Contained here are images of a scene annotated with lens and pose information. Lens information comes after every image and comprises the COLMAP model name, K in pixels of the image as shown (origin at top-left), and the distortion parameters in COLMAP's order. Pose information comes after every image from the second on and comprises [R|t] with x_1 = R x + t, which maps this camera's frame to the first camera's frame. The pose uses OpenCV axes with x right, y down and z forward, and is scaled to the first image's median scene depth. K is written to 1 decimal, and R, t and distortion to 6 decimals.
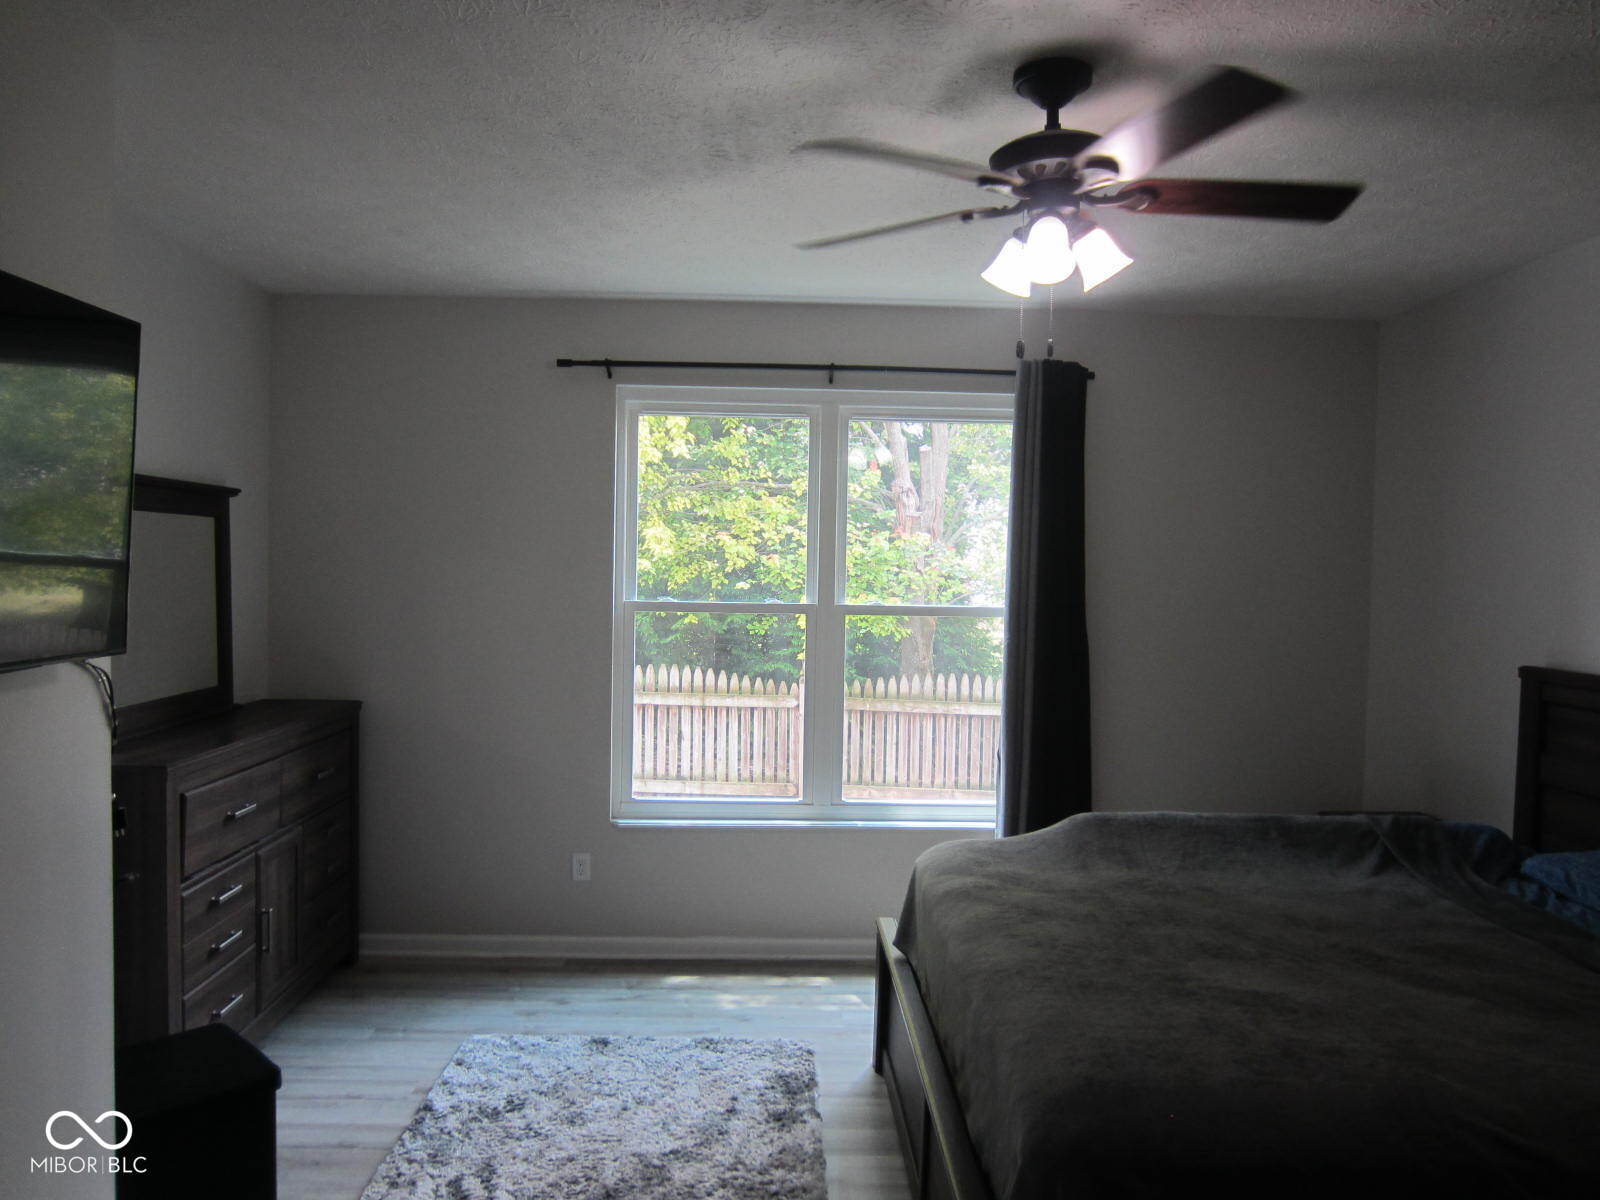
lens RADIAL K [[1129.8, 0, 800.5], [0, 1129.8, 603.2], [0, 0, 1]] dist [-0.001067, -0.000047]
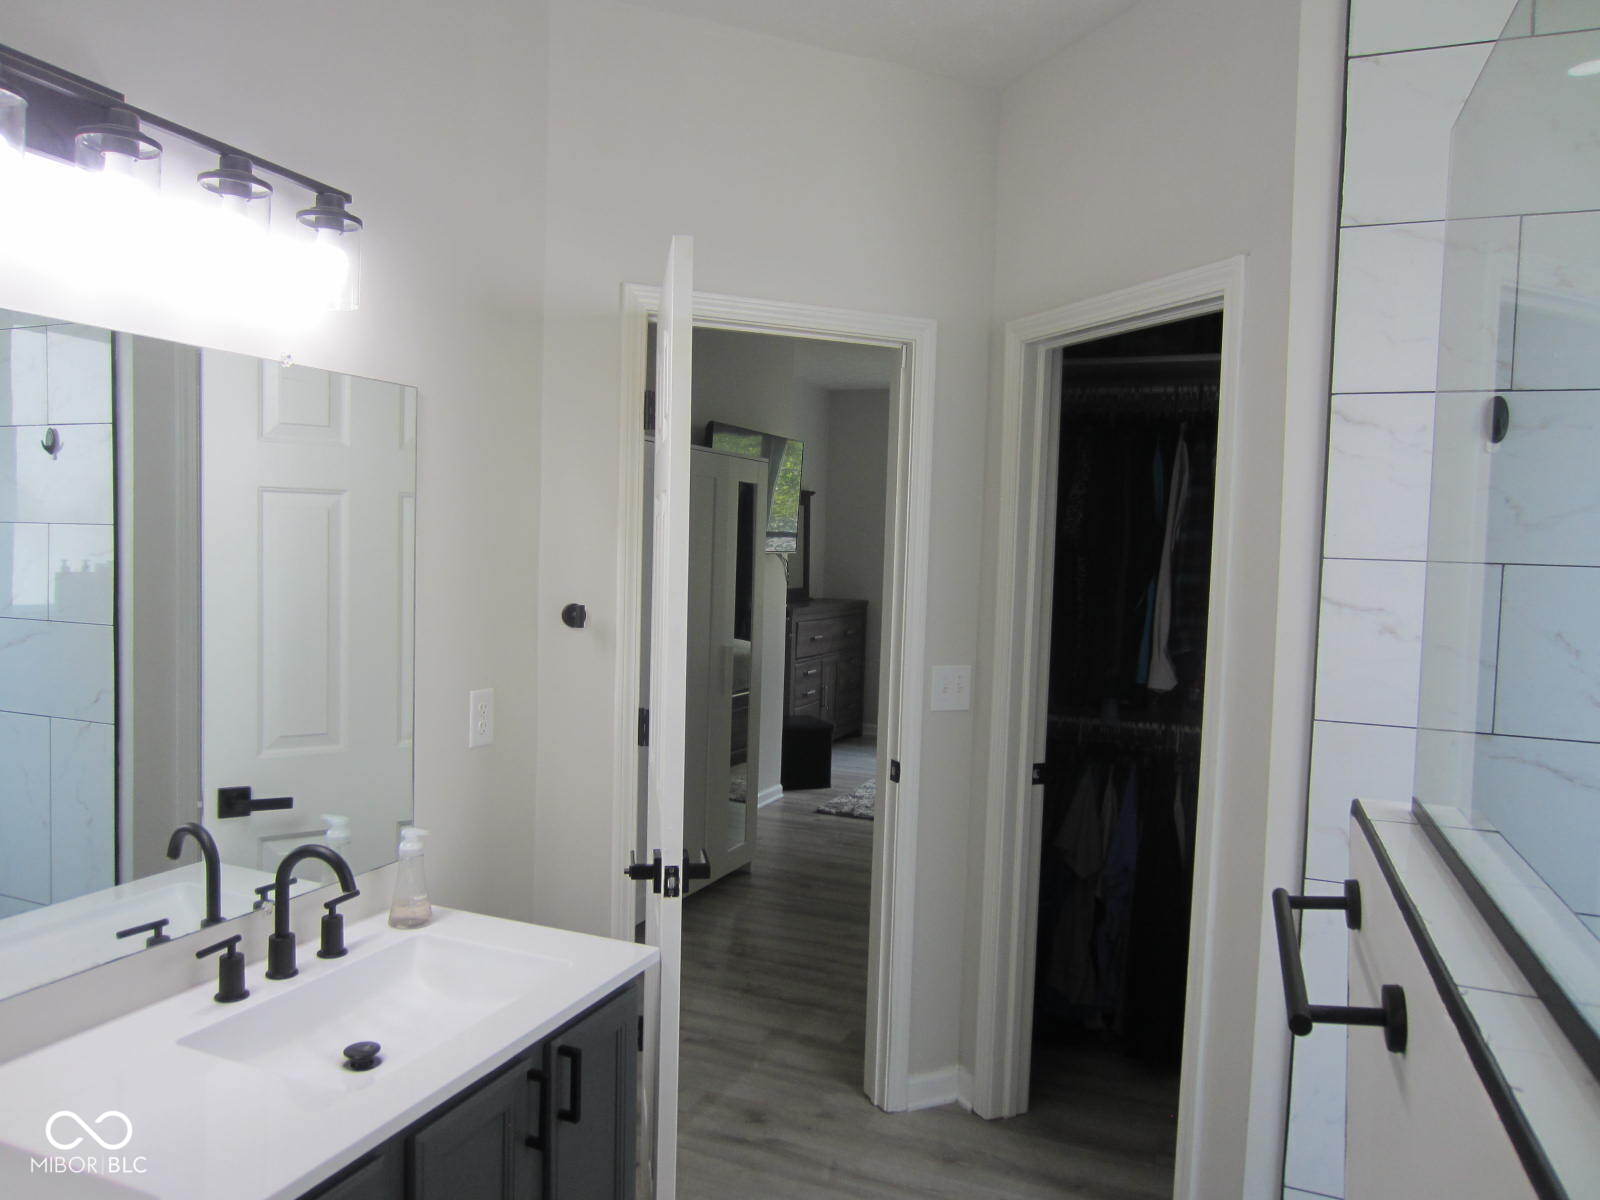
lens RADIAL K [[1129.8, 0, 800.9], [0, 1129.8, 597.9], [0, 0, 1]] dist [-0.001067, -0.000047]
pose [[0.910714, 0.037011, -0.411376, 0.352674], [-0.031364, 0.999298, 0.020470, 0.054085], [0.411845, -0.005739, 0.911236, -0.941760]]
